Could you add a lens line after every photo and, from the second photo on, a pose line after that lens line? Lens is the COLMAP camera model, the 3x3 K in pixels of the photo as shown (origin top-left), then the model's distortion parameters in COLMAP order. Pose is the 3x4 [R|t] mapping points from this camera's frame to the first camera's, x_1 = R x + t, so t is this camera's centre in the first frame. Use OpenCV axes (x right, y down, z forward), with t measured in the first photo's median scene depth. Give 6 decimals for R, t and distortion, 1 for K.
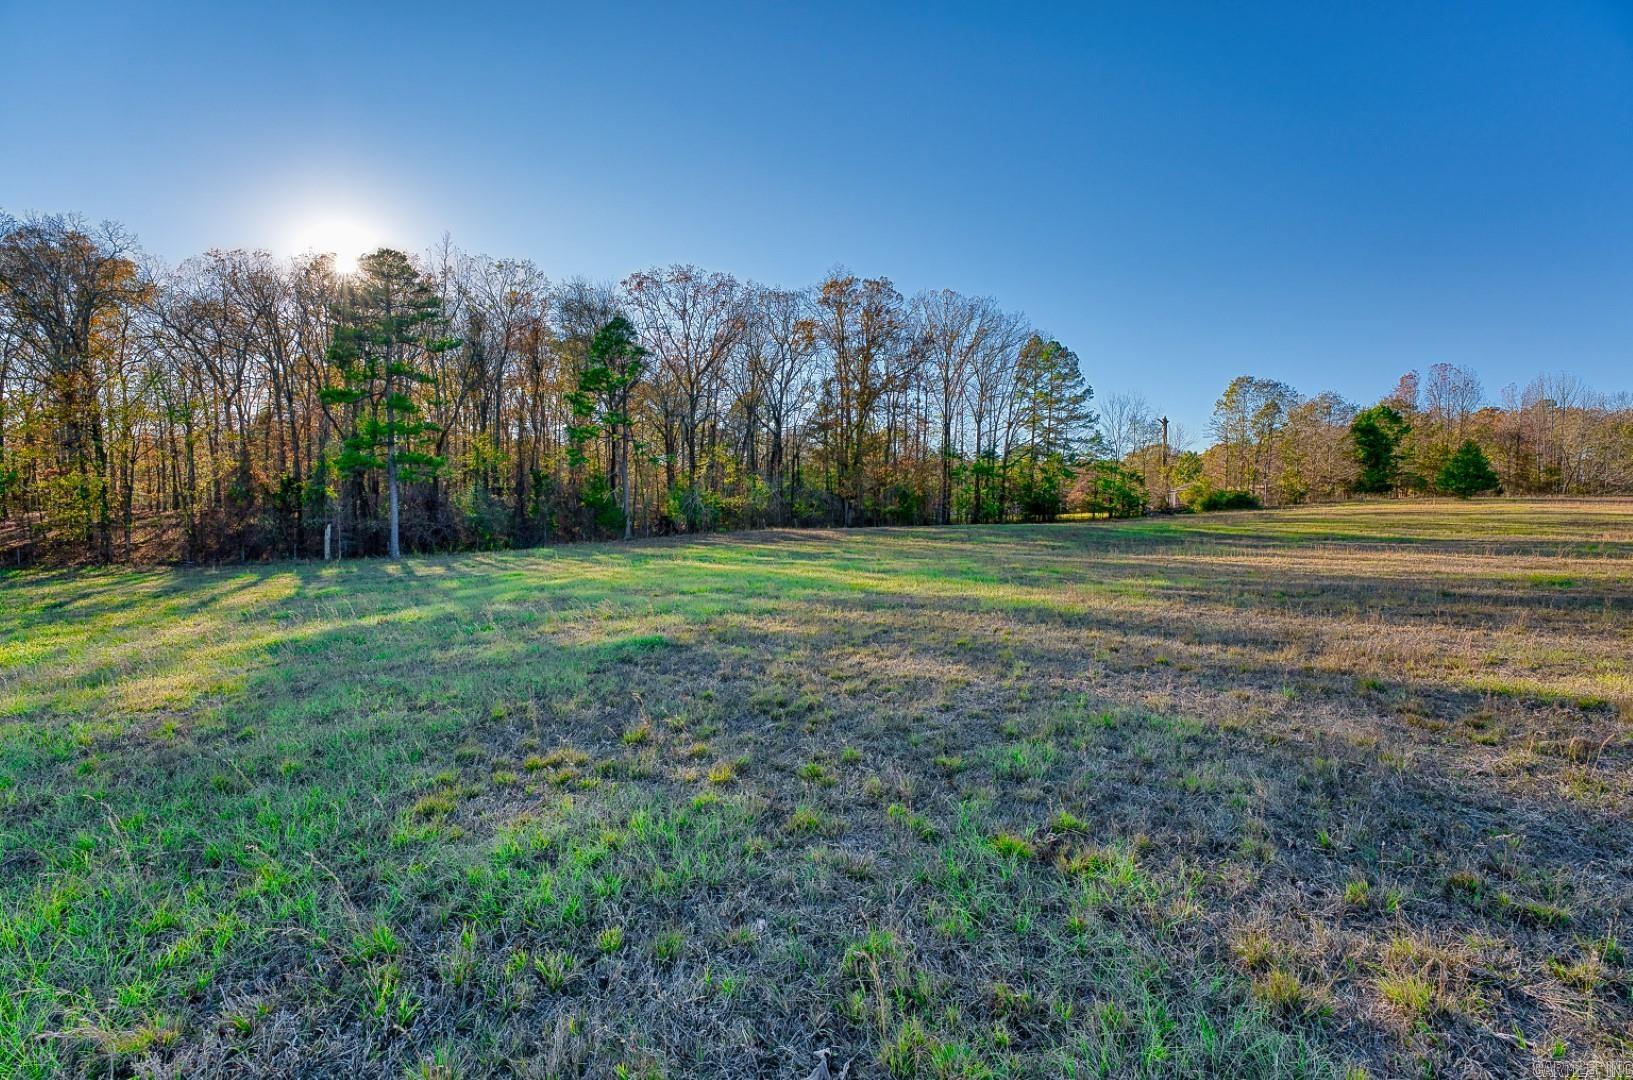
lens RADIAL K [[674.5, 0, 828.3], [0, 674.5, 540.4], [0, 0, 1]] dist [-0.004086, -0.000195]
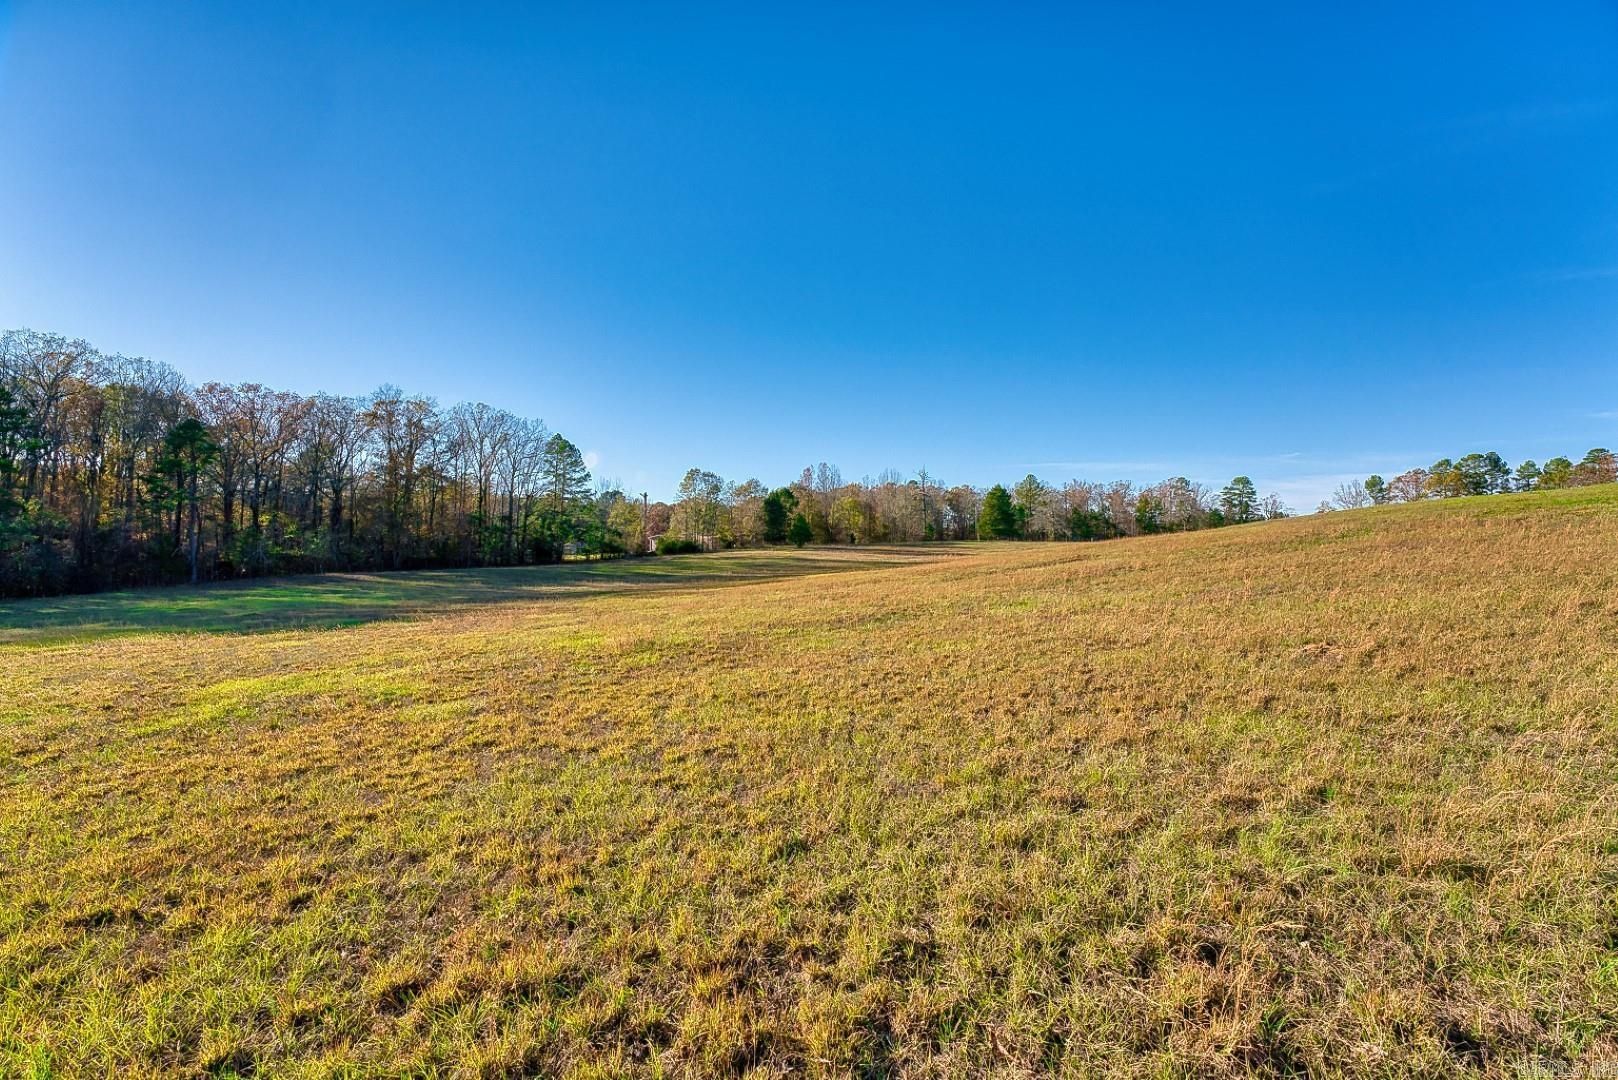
lens RADIAL K [[645.4, 0, 806.5], [0, 645.4, 538.2], [0, 0, 1]] dist [-0.033086, 0.004037]
pose [[0.860556, 0.004979, 0.509331, 0.072010], [0.020310, 0.998822, -0.044080, -0.007463], [-0.508950, 0.048278, 0.859441, -0.449087]]
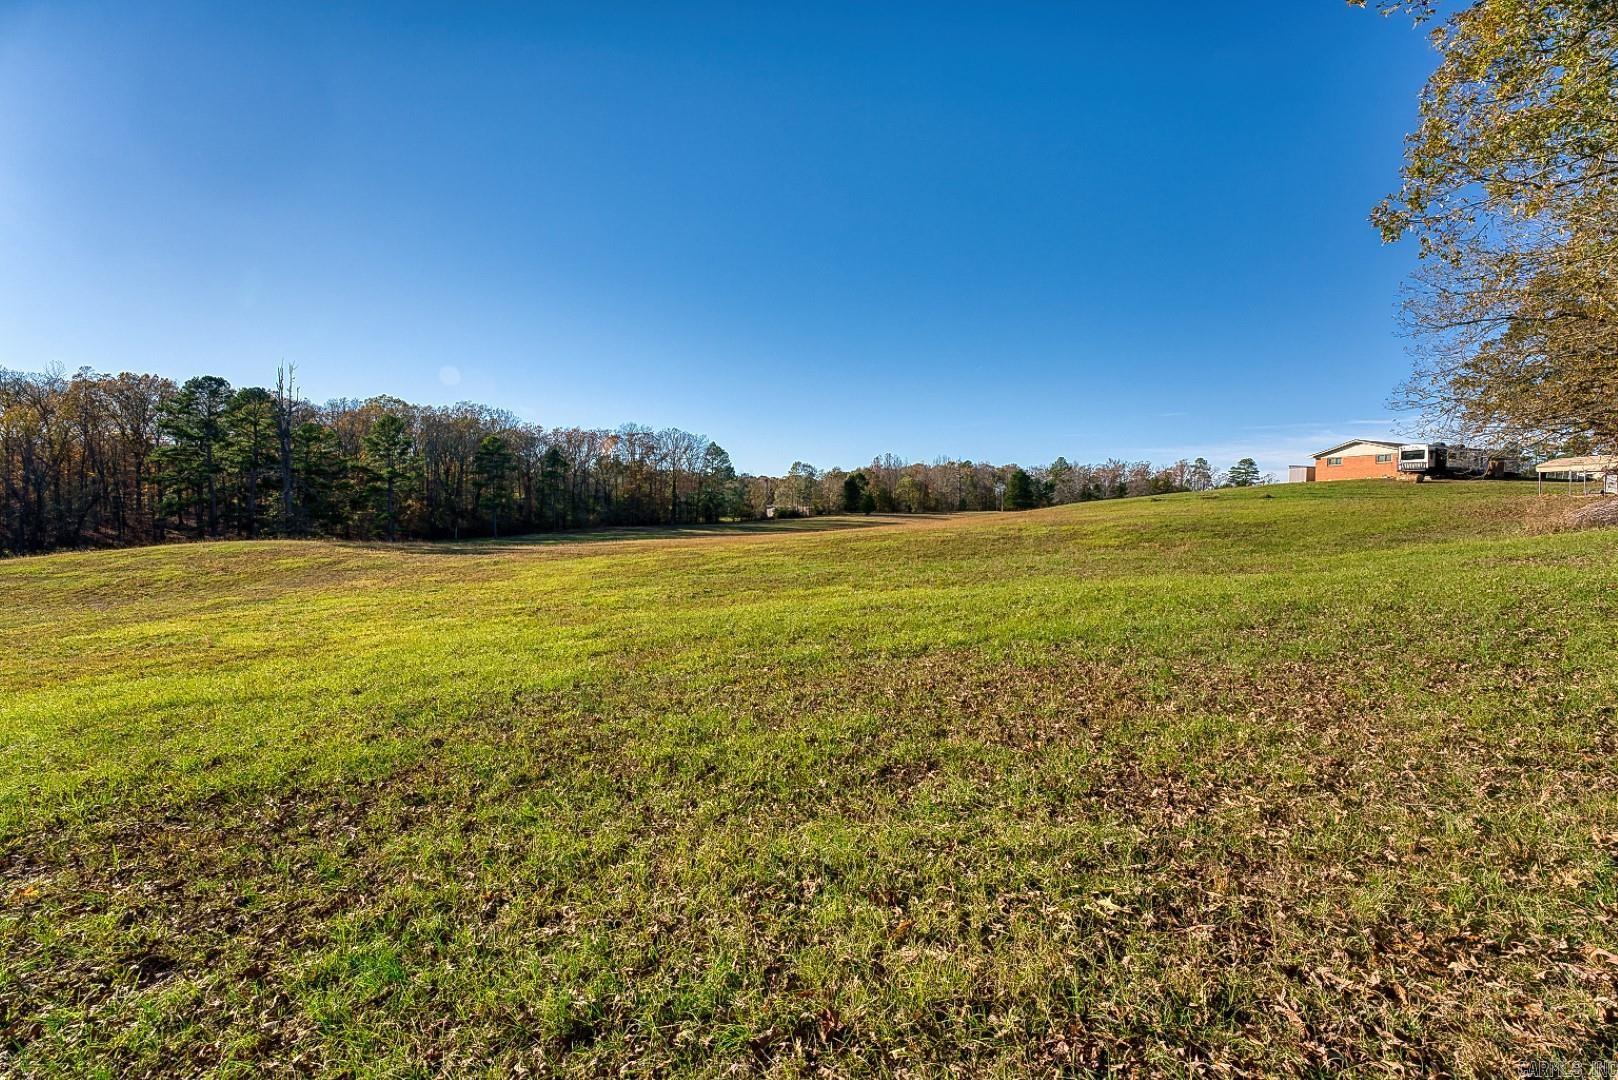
lens RADIAL K [[645.4, 0, 814.5], [0, 645.4, 532.8], [0, 0, 1]] dist [-0.033086, 0.004037]
pose [[0.917187, -0.007660, 0.398383, -0.246176], [0.007556, 0.999970, 0.001831, 0.004303], [-0.398385, 0.001331, 0.917218, -1.150764]]
